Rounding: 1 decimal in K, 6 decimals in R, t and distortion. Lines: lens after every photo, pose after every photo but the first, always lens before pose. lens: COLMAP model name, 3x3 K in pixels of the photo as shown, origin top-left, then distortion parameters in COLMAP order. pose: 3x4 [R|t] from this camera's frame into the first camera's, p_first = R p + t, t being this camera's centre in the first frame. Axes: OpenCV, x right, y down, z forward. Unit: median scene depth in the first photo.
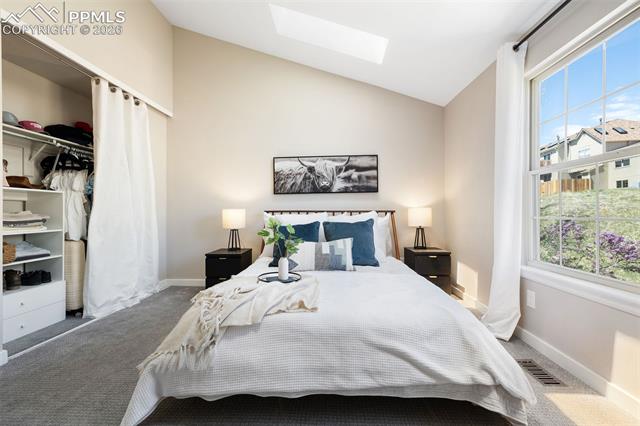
lens RADIAL K [[278.1, 0, 319.9], [0, 278.1, 213.9], [0, 0, 1]] dist [0.003447, 0.000979]
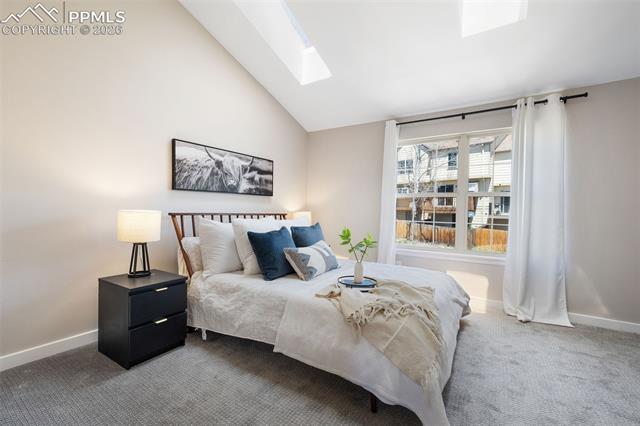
lens RADIAL K [[278.1, 0, 318.0], [0, 278.1, 215.1], [0, 0, 1]] dist [0.003447, 0.000979]
pose [[0.507965, 0.003382, 0.861371, -0.607970], [-0.010433, 0.999943, 0.002226, -0.010375], [-0.861315, -0.010117, 0.507971, 0.312710]]
